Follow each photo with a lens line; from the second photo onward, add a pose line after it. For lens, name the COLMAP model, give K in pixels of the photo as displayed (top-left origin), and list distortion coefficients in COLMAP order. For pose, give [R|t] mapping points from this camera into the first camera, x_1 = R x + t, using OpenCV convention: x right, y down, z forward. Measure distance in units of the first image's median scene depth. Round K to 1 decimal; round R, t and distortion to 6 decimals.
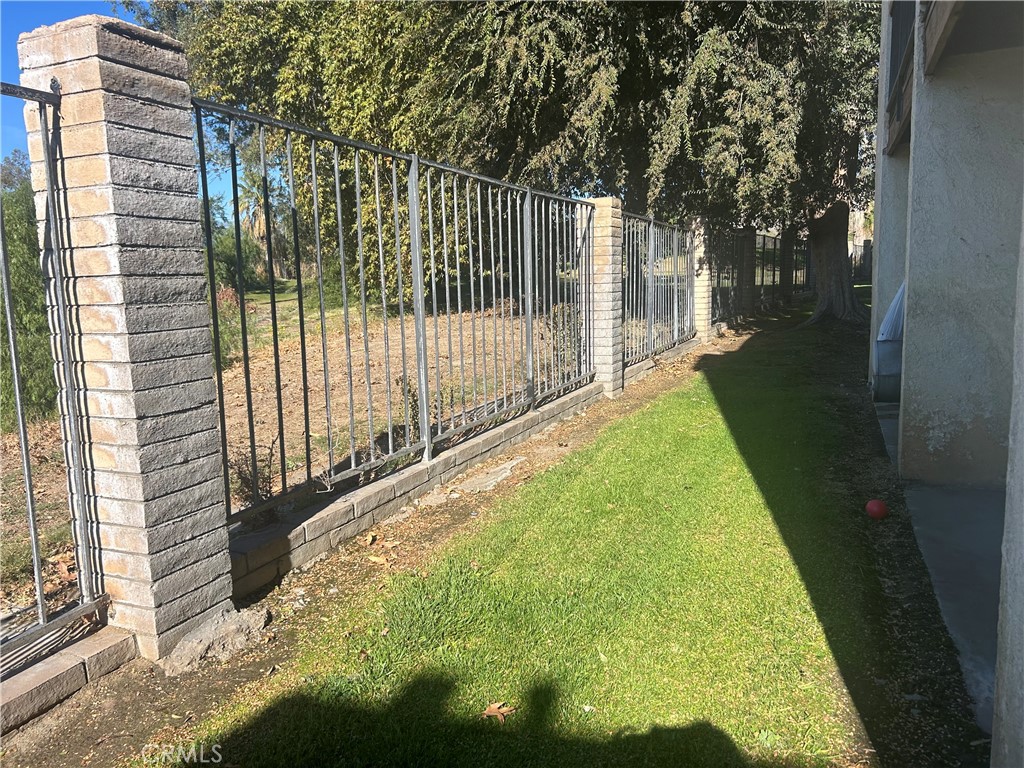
lens RADIAL K [[775.2, 0, 511.2], [0, 775.2, 382.8], [0, 0, 1]] dist [0.046063, -0.052453]
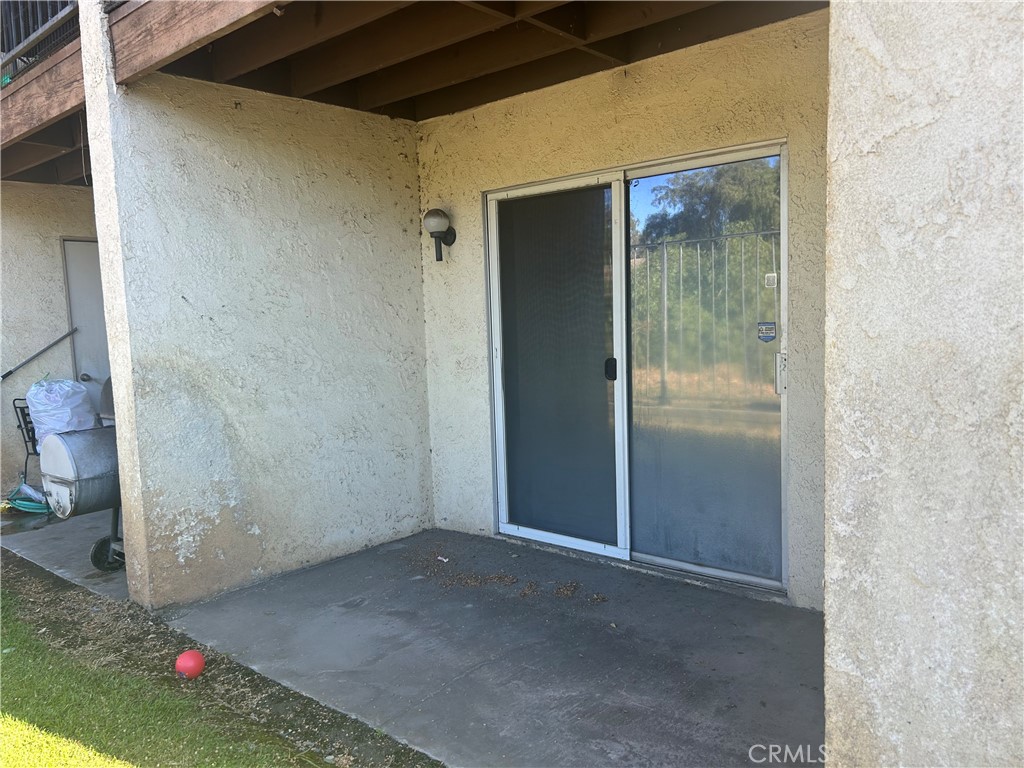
lens RADIAL K [[775.2, 0, 511.8], [0, 775.2, 389.5], [0, 0, 1]] dist [0.046063, -0.052453]
pose [[0.322842, -0.069701, 0.943883, -0.090098], [0.149402, 0.988534, 0.021897, -0.054630], [-0.934587, 0.133949, 0.329554, 0.417839]]
